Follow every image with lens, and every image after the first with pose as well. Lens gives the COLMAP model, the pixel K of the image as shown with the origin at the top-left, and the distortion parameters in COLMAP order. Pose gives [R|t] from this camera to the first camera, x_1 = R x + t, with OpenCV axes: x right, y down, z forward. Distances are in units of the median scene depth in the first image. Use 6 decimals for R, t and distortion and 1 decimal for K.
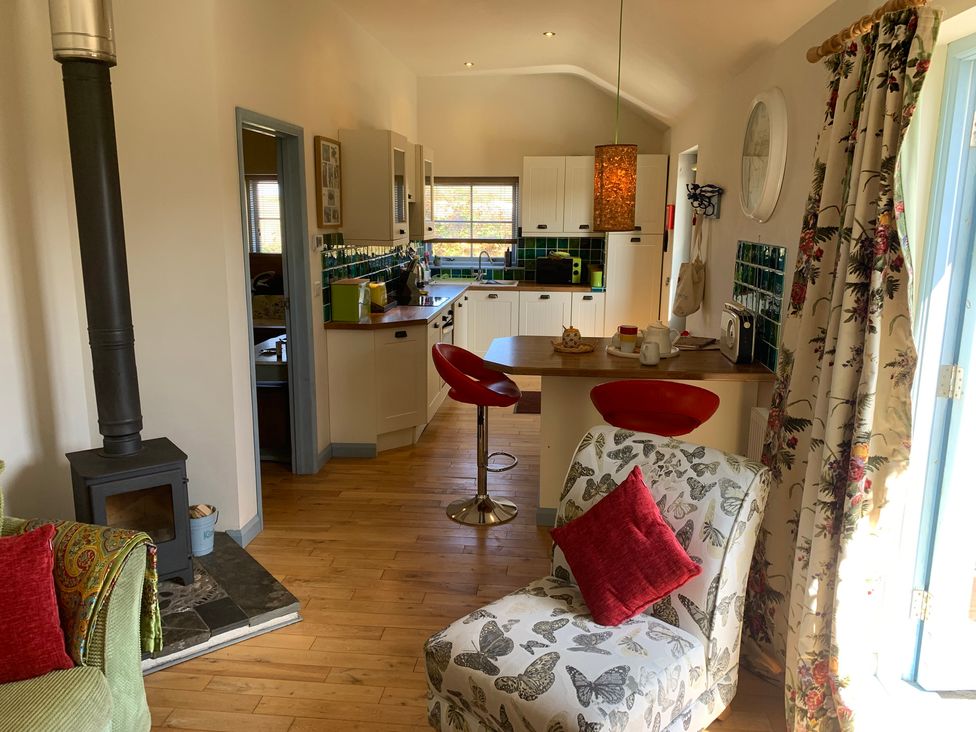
lens RADIAL K [[750.8, 0, 483.4], [0, 750.8, 366.2], [0, 0, 1]] dist [-0.003663, -0.004823]
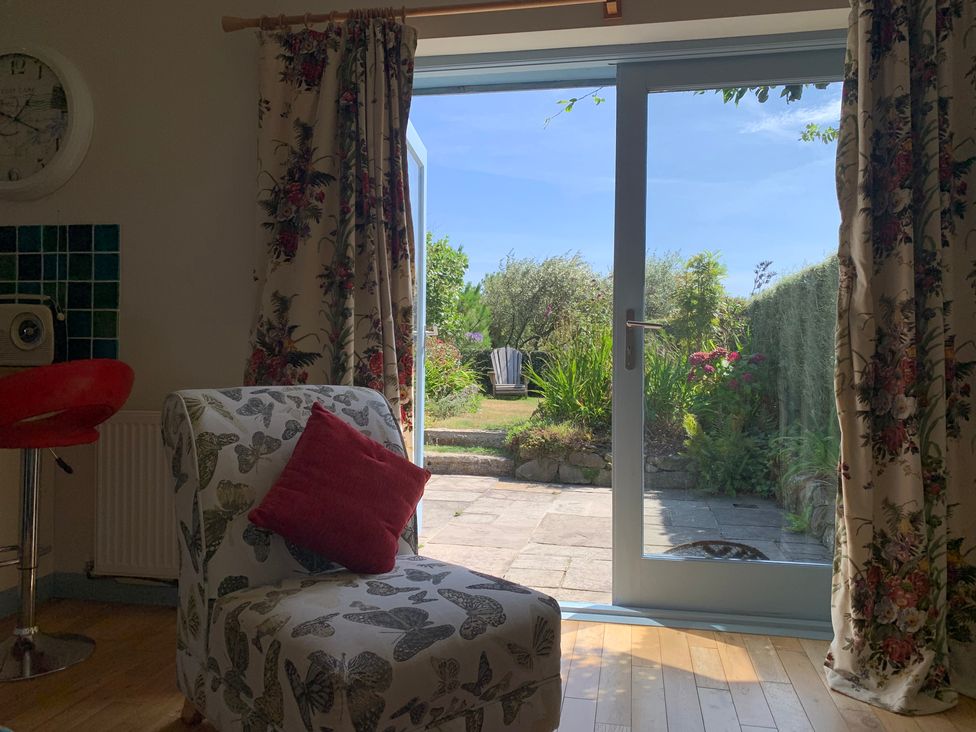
lens RADIAL K [[750.8, 0, 483.5], [0, 750.8, 362.2], [0, 0, 1]] dist [-0.003663, -0.004823]
pose [[0.095147, -0.011517, 0.995397, -0.697000], [0.196525, 0.980471, -0.007441, 0.144774], [-0.975871, 0.196329, 0.095552, 0.793137]]
